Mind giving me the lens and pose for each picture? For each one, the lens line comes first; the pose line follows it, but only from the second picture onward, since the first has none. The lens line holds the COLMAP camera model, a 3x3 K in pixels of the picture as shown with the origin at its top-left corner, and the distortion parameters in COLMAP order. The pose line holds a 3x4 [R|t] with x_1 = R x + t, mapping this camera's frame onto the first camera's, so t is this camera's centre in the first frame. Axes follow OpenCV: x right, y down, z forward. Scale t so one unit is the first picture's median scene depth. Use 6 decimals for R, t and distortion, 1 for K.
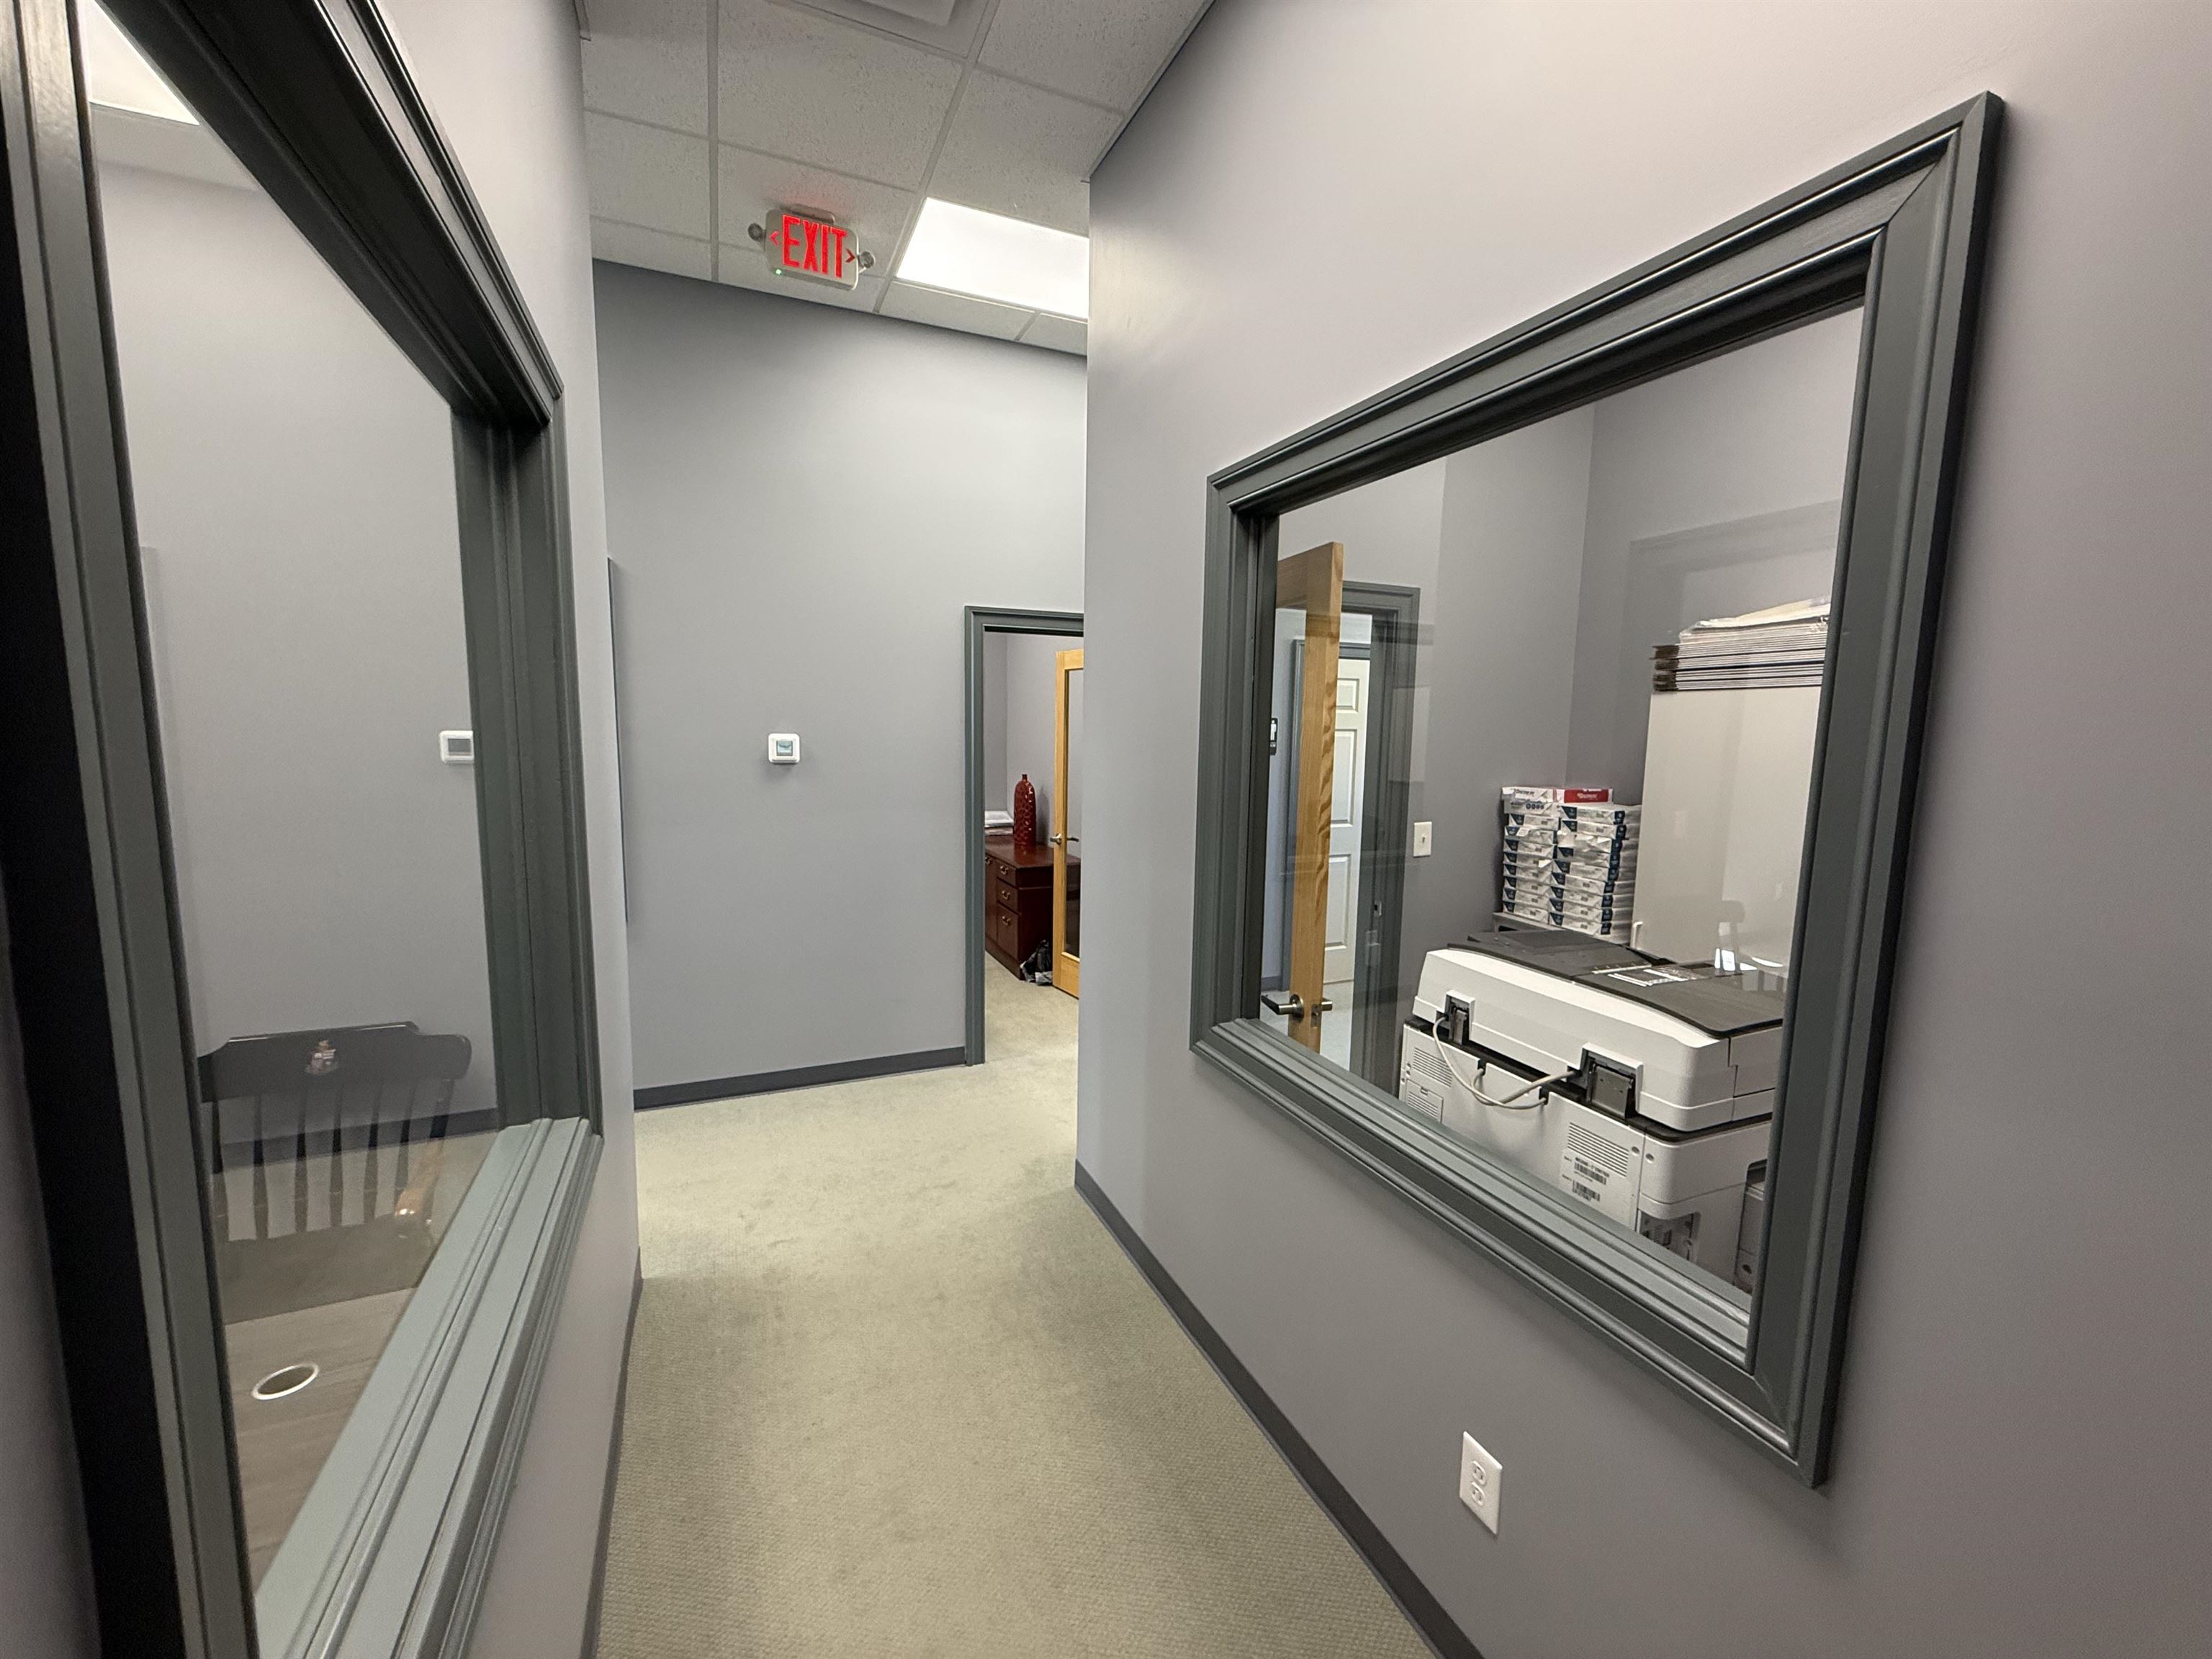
lens RADIAL K [[861.1, 0, 1103.9], [0, 861.1, 830.3], [0, 0, 1]] dist [0.000317, -0.000132]
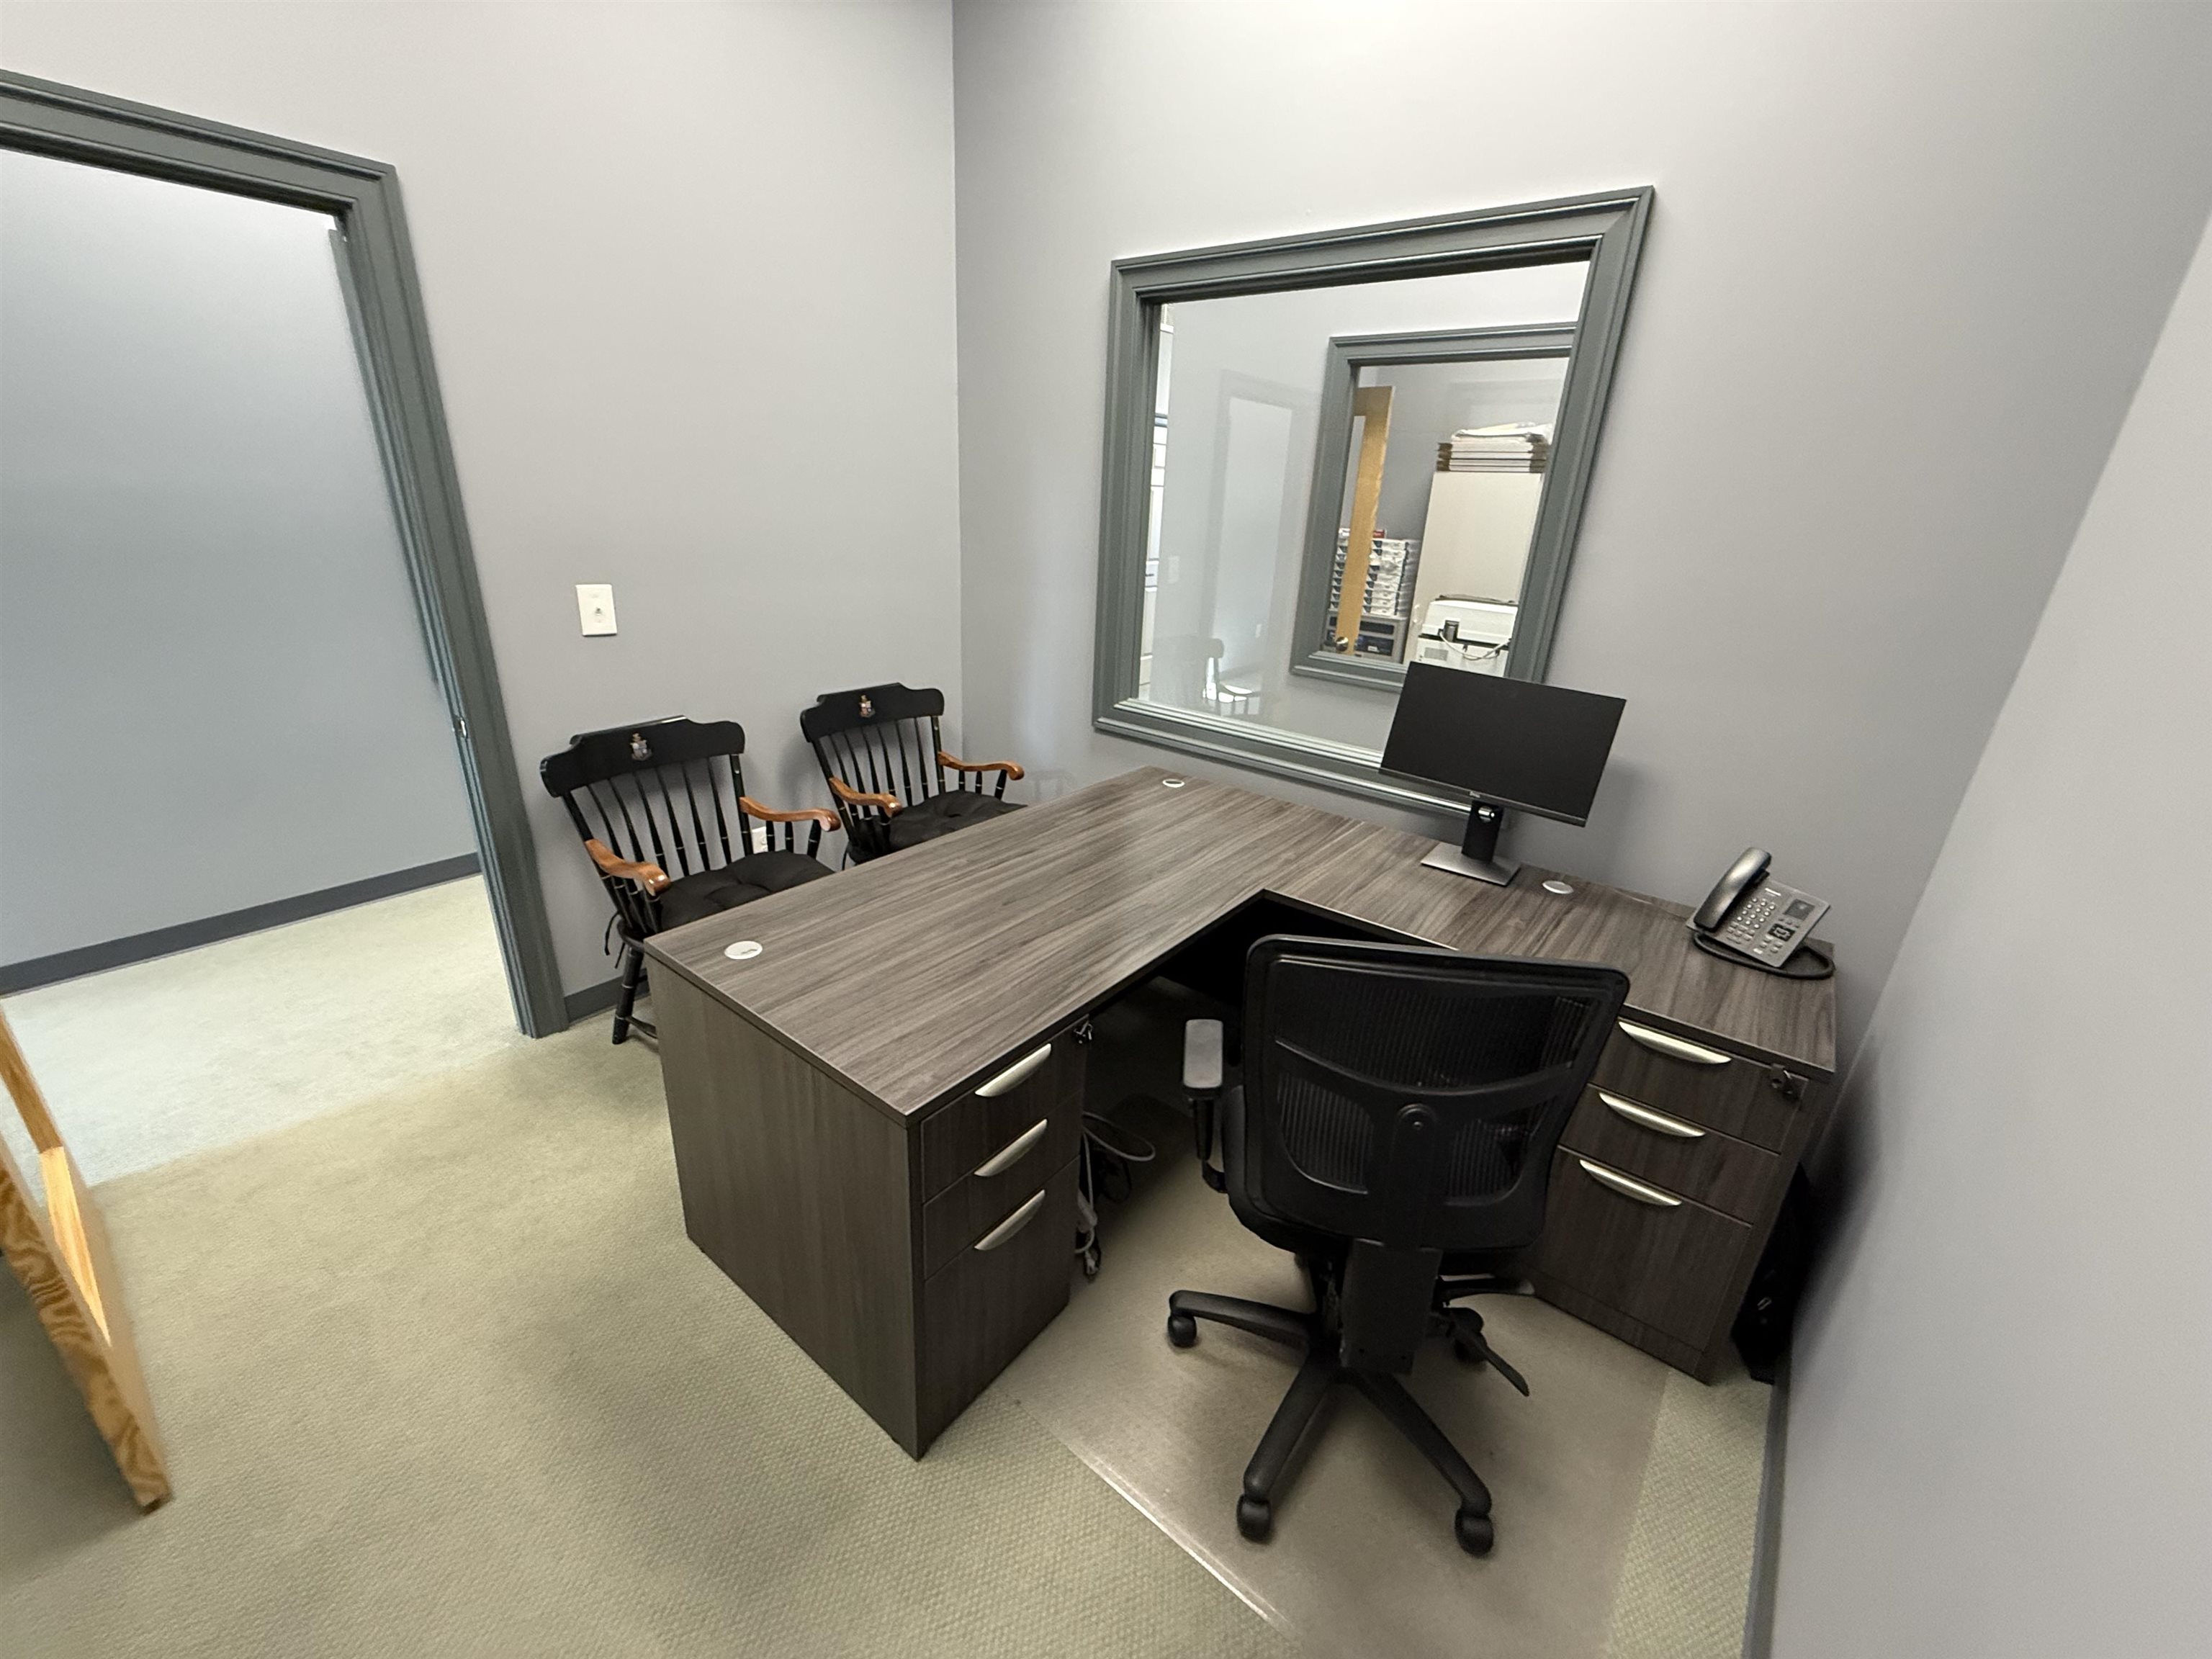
lens RADIAL K [[884.6, 0, 1074.2], [0, 884.6, 841.6], [0, 0, 1]] dist [0.001384, 0.000108]
pose [[0.893764, -0.141604, 0.425599, -0.868453], [0.017222, 0.958993, 0.282907, 0.040815], [-0.448207, -0.245522, 0.859552, -0.398694]]
